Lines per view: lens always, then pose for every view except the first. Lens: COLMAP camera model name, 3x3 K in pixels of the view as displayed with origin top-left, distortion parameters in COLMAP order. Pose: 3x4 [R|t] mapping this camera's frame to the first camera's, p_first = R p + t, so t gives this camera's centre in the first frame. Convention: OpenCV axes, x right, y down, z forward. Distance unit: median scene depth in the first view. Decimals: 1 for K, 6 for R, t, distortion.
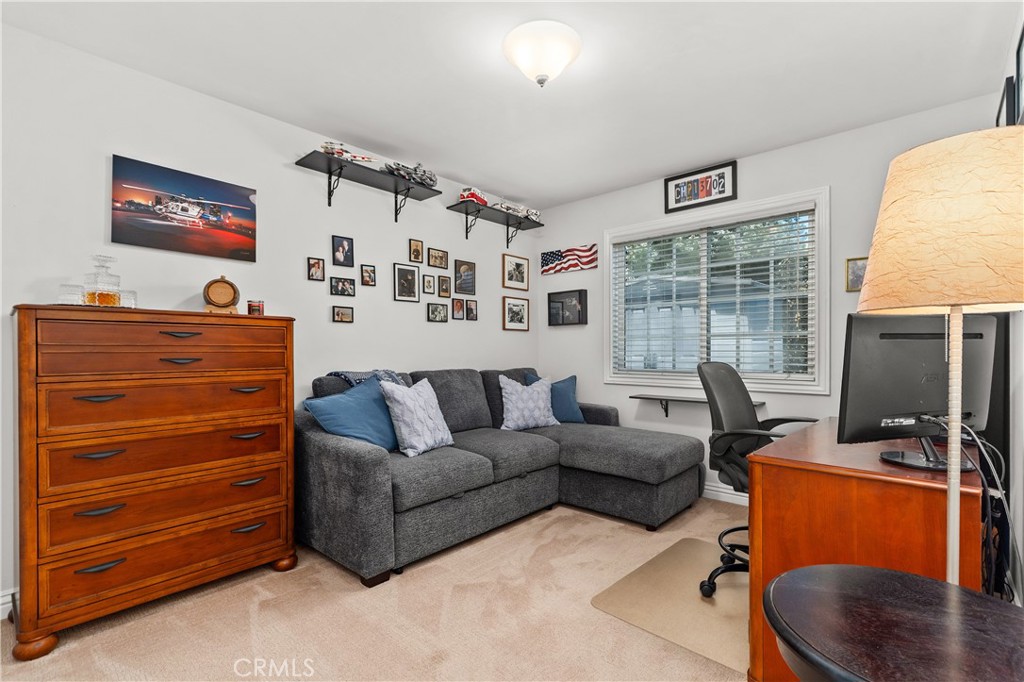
lens RADIAL K [[462.5, 0, 508.9], [0, 462.5, 349.3], [0, 0, 1]] dist [0.000778, -0.000343]
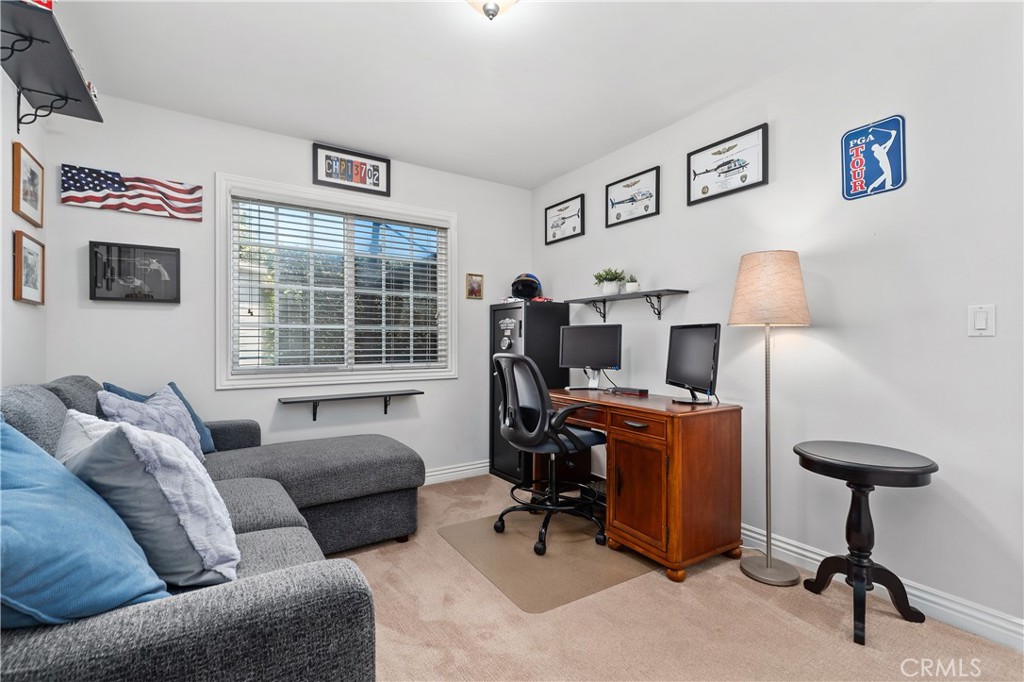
lens RADIAL K [[462.5, 0, 509.4], [0, 462.5, 338.3], [0, 0, 1]] dist [0.000778, -0.000343]
pose [[0.245984, 0.012349, 0.969195, -0.395178], [-0.000552, 0.999920, -0.012600, 0.004481], [-0.969274, 0.002564, 0.245971, 0.432914]]
